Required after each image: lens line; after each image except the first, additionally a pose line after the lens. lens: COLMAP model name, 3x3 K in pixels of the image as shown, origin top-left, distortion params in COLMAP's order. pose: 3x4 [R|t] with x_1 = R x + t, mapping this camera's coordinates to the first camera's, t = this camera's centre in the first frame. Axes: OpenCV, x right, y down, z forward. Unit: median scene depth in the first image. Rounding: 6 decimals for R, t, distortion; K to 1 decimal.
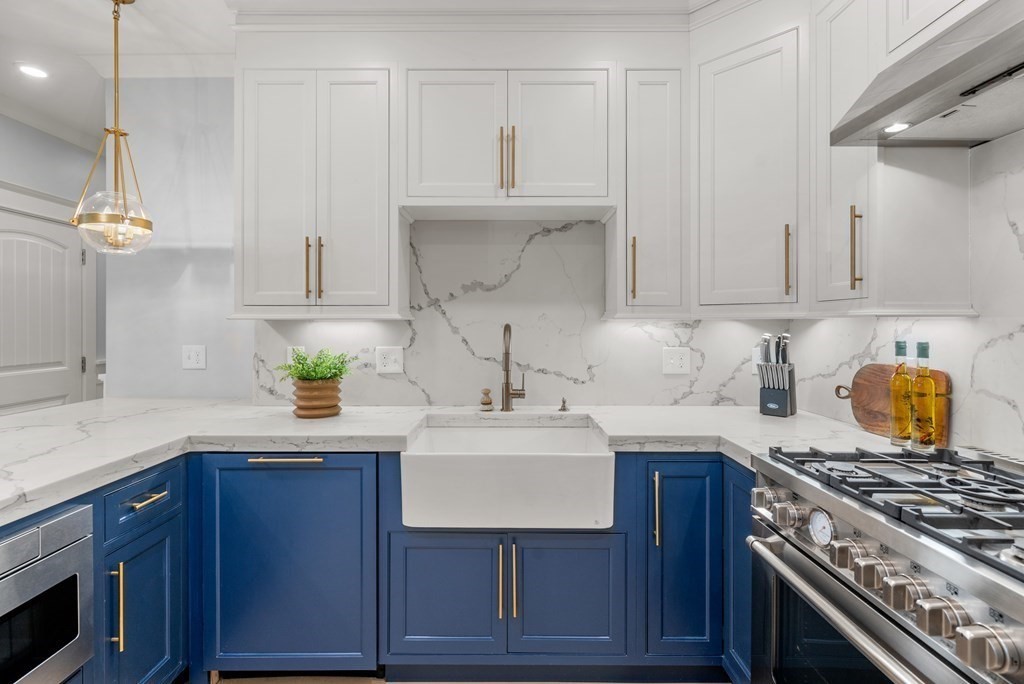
lens RADIAL K [[478.2, 0, 508.1], [0, 478.2, 324.7], [0, 0, 1]] dist [-0.003441, 0.001865]
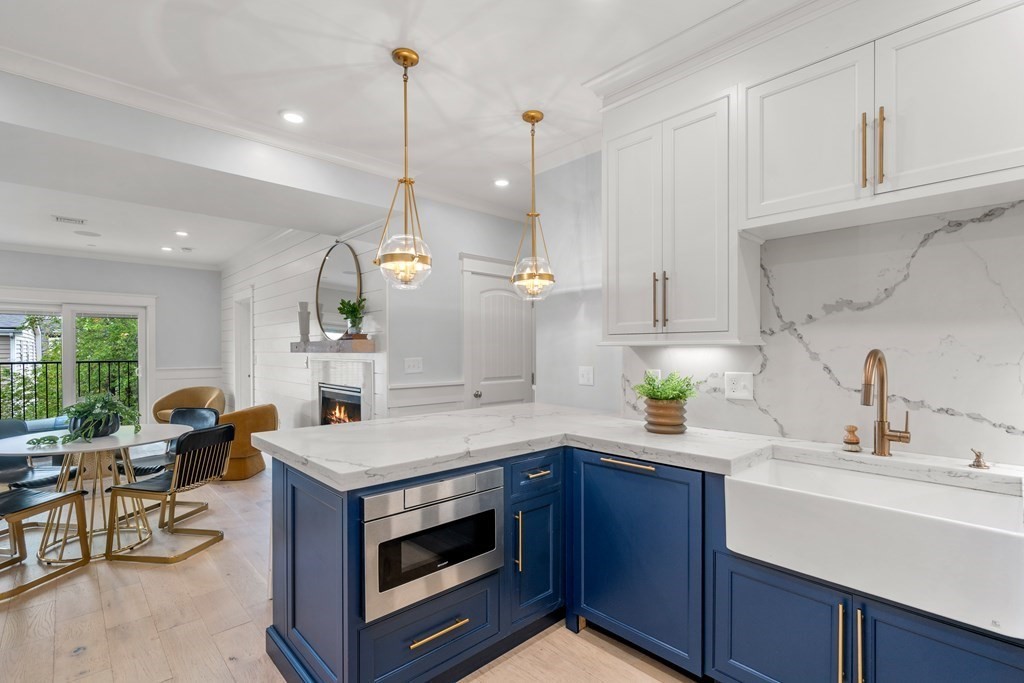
lens RADIAL K [[478.2, 0, 513.2], [0, 478.2, 352.6], [0, 0, 1]] dist [-0.003441, 0.001865]
pose [[0.686084, 0.003101, -0.727515, 0.170548], [0.000639, 0.999988, 0.004864, -0.000165], [0.727522, -0.003802, 0.686074, -0.019509]]
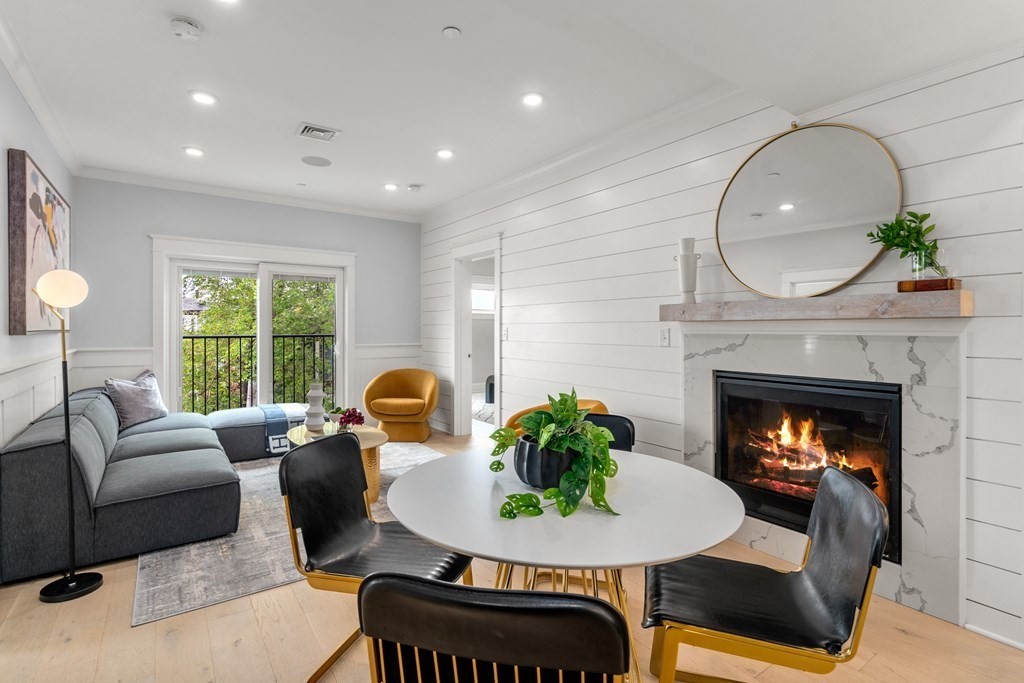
lens RADIAL K [[478.2, 0, 503.7], [0, 478.2, 323.5], [0, 0, 1]] dist [-0.003441, 0.001865]
pose [[0.585083, -0.007067, -0.810943, -1.438451], [-0.000863, 0.999956, -0.009337, 0.033412], [0.810973, 0.006163, 0.585051, -0.459704]]
